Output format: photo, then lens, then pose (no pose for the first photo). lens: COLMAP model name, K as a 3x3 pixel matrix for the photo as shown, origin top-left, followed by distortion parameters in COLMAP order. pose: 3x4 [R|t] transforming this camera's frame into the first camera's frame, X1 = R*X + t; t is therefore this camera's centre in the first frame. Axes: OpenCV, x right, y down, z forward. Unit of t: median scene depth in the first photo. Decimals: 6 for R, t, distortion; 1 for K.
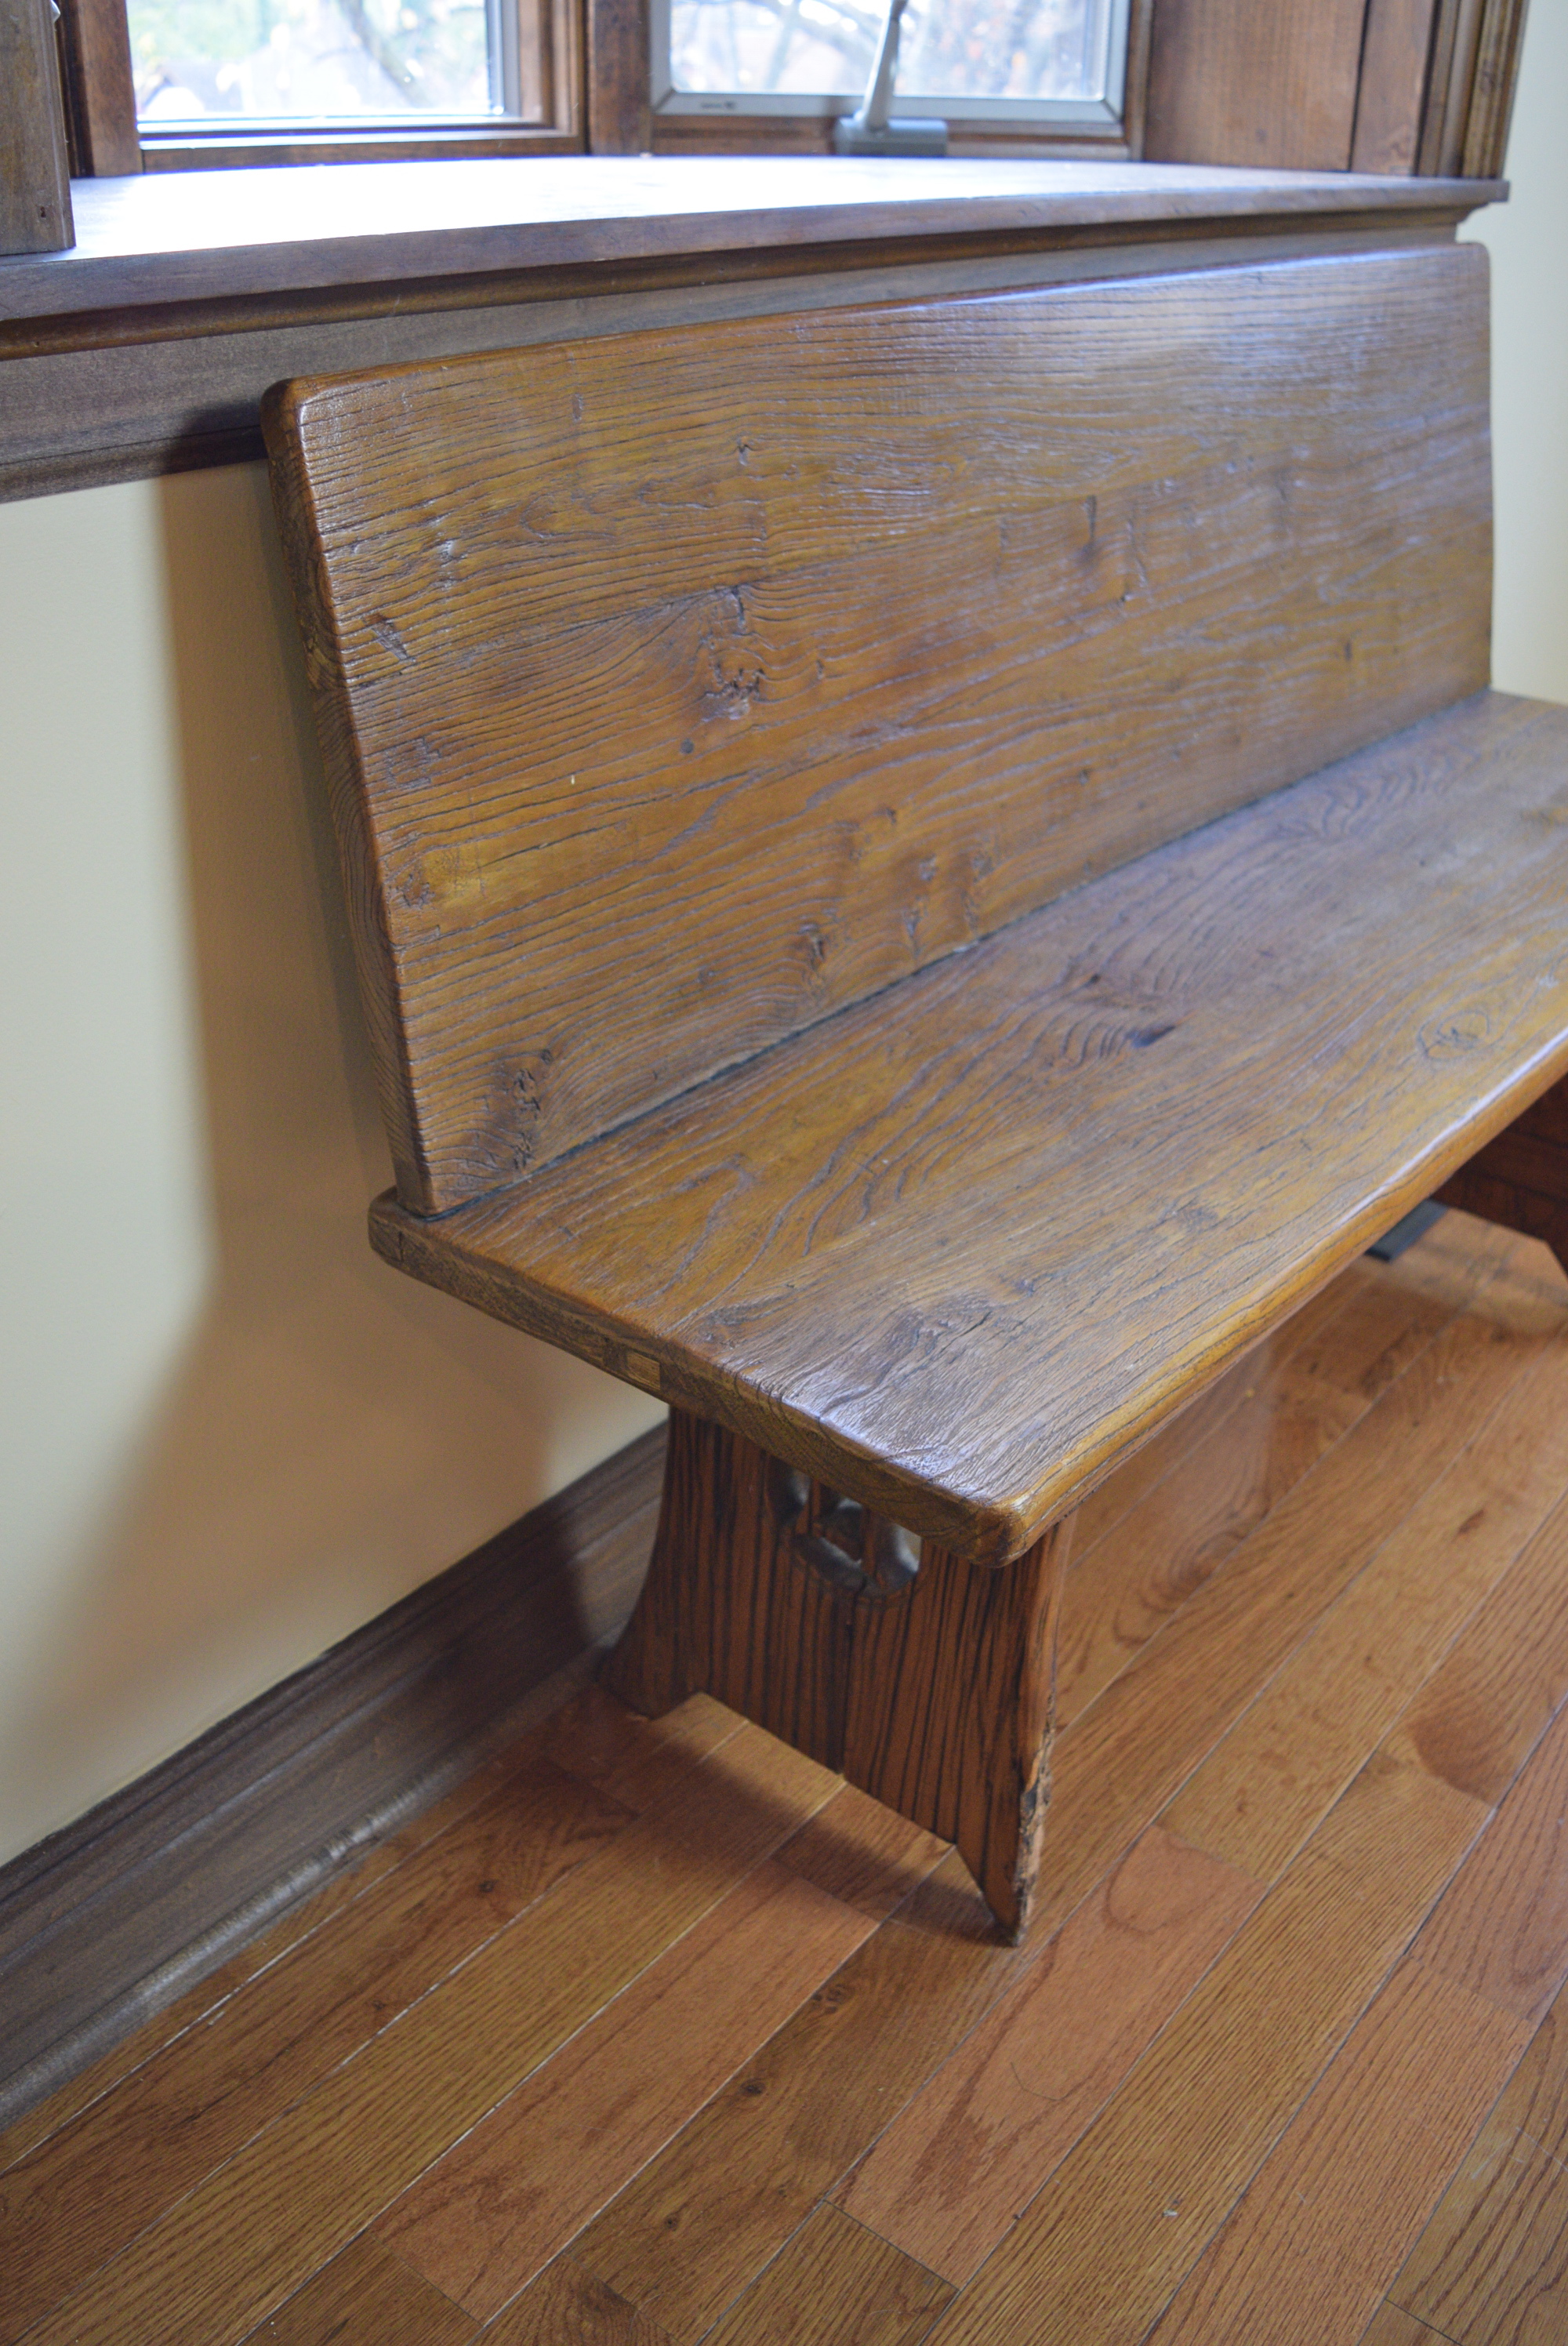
lens RADIAL K [[2065.9, 0, 784.0], [0, 2065.9, 1173.0], [0, 0, 1]] dist [-0.056511, -0.000859]
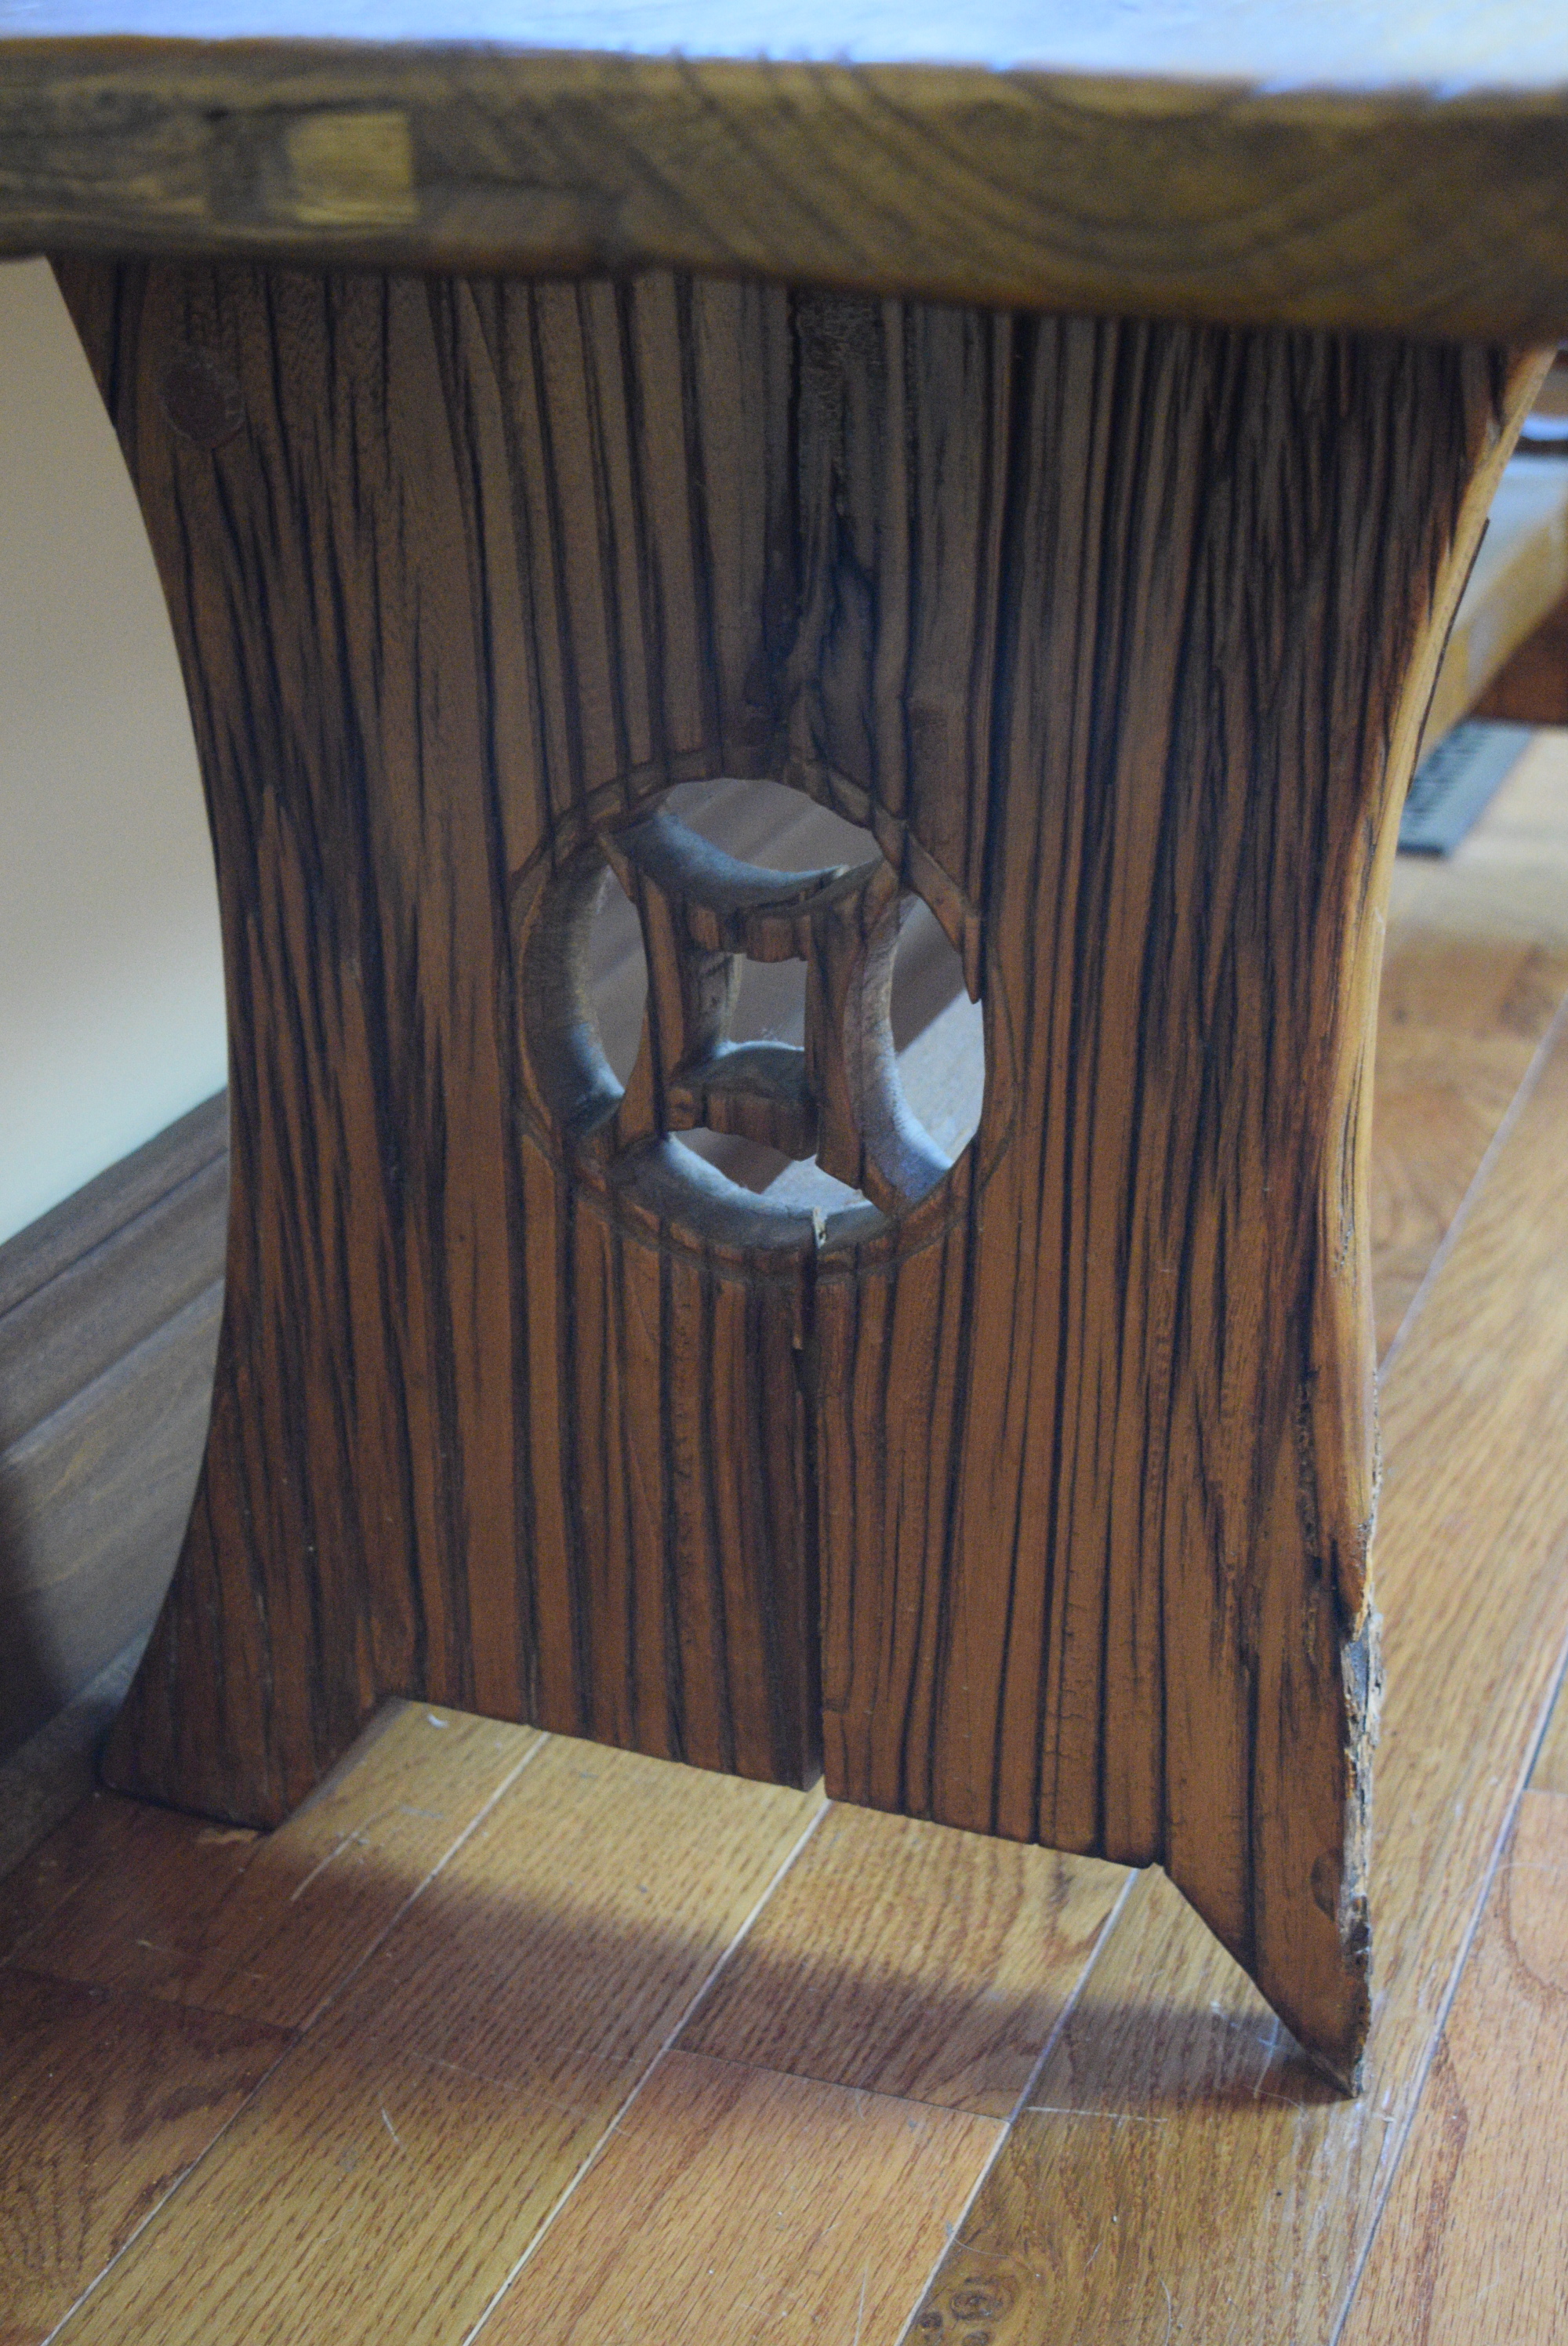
lens RADIAL K [[3337.6, 0, 718.8], [0, 3337.6, 1171.9], [0, 0, 1]] dist [-0.029275, -0.000754]
pose [[0.960382, -0.158557, 0.229188, -0.120354], [0.179093, 0.981221, -0.071637, 0.227630], [-0.213525, 0.109845, 0.970743, 0.389584]]
